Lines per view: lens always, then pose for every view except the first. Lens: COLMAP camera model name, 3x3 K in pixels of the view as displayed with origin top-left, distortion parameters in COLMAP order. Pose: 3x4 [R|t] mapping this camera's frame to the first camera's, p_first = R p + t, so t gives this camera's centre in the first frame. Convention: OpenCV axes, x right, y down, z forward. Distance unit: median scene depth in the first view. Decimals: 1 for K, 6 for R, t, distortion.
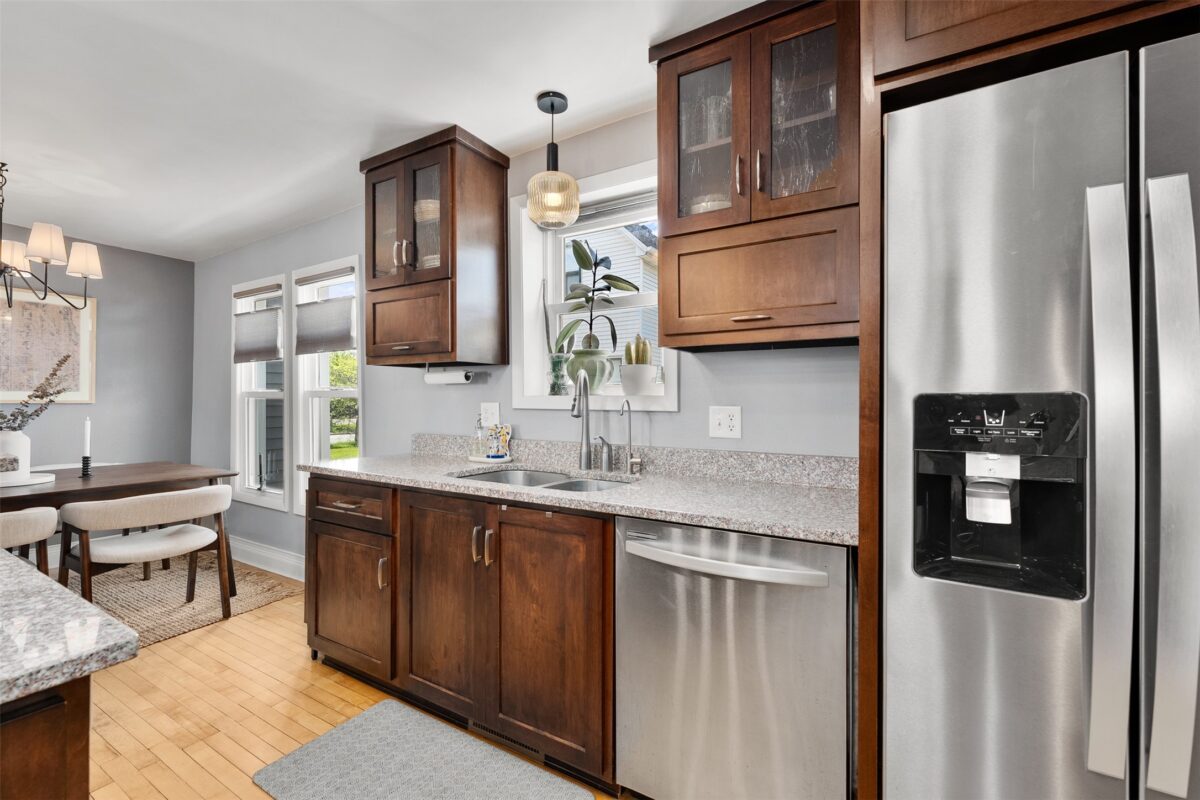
lens RADIAL K [[512.2, 0, 597.3], [0, 512.2, 402.7], [0, 0, 1]] dist [-0.000967, 0.000227]
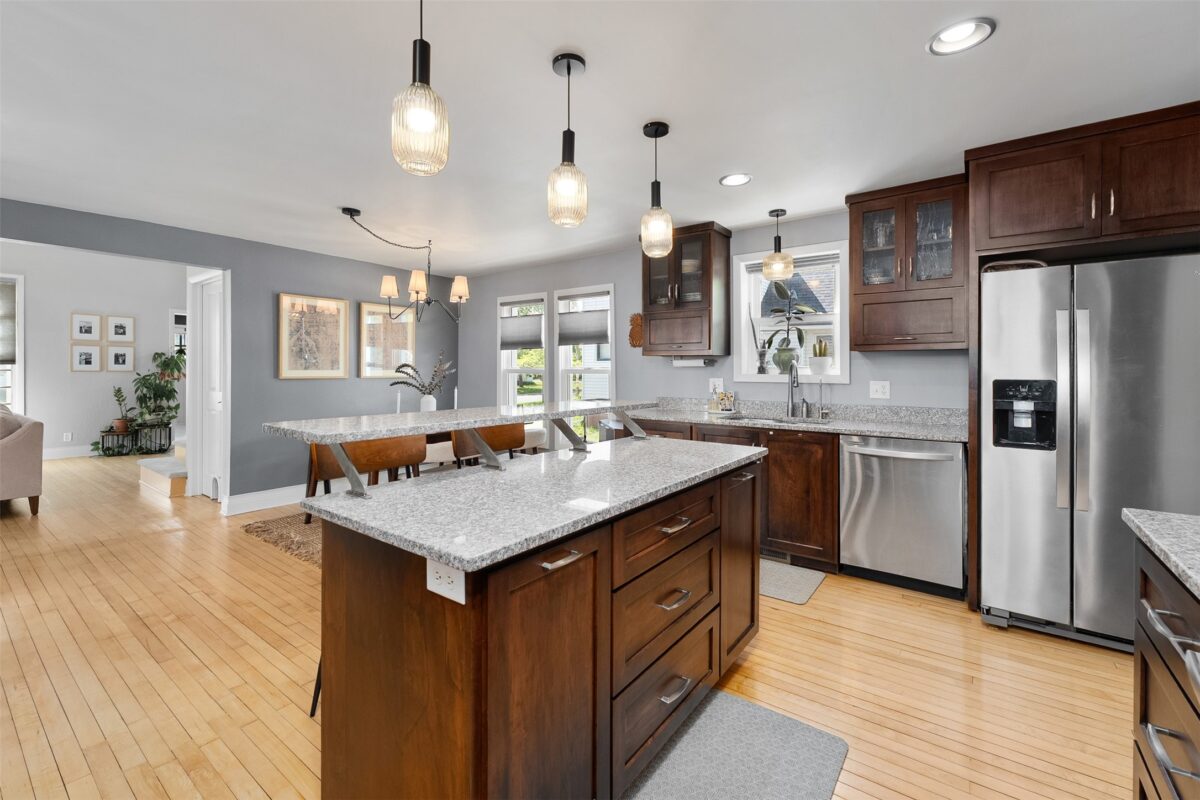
lens RADIAL K [[514.3, 0, 597.5], [0, 514.3, 373.3], [0, 0, 1]] dist [-0.001097, -0.000250]
pose [[0.995430, -0.001911, -0.095478, -0.654709], [0.002358, 0.999987, 0.004575, -0.036484], [0.095468, -0.004779, 0.995421, -1.034259]]
